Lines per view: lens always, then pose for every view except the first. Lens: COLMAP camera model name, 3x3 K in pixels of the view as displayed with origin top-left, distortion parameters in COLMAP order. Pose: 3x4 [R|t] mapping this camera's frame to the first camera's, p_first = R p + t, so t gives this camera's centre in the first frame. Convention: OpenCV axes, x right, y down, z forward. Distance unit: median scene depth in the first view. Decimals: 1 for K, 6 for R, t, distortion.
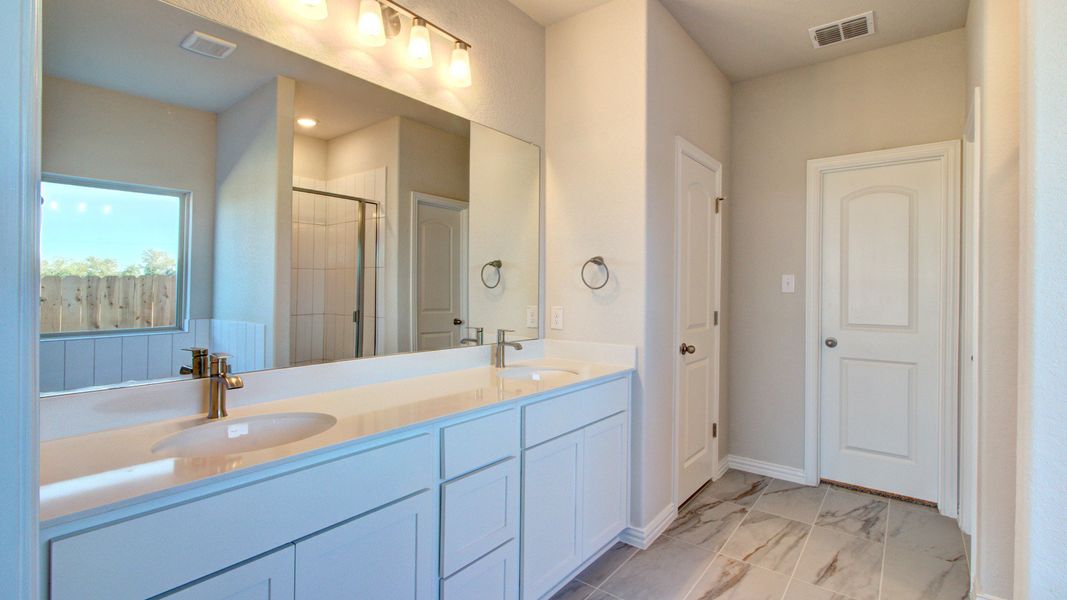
lens RADIAL K [[488.2, 0, 529.9], [0, 488.2, 289.1], [0, 0, 1]] dist [-0.001307, 0.000449]
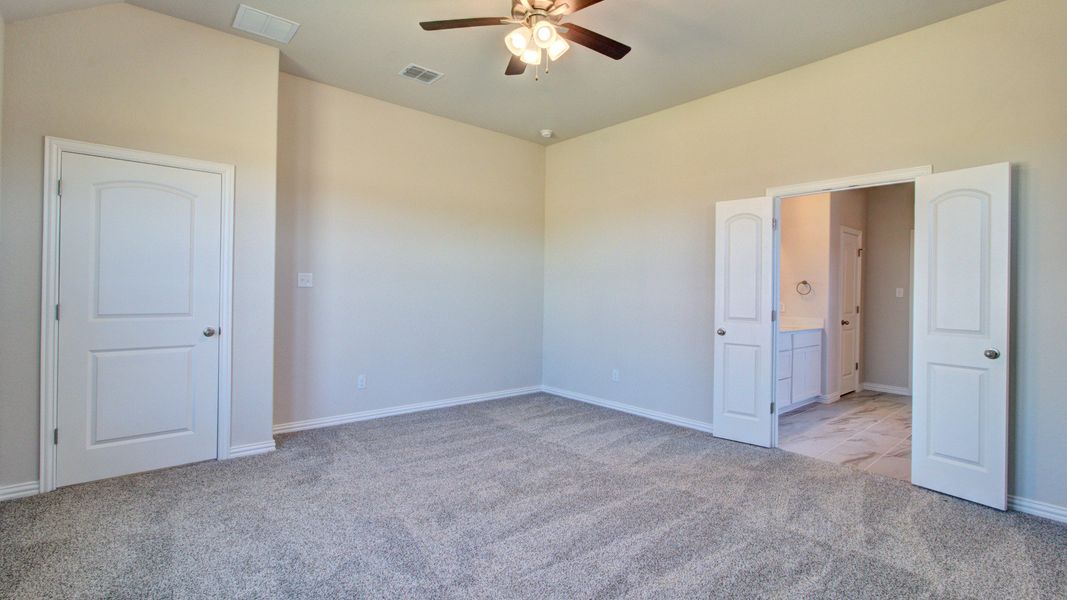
lens RADIAL K [[488.2, 0, 529.9], [0, 488.2, 289.1], [0, 0, 1]] dist [-0.001307, 0.000449]
pose [[0.981108, 0.008823, -0.193257, -0.566635], [-0.009786, 0.999944, -0.004027, -0.003181], [0.193211, 0.005842, 0.981140, -1.252661]]
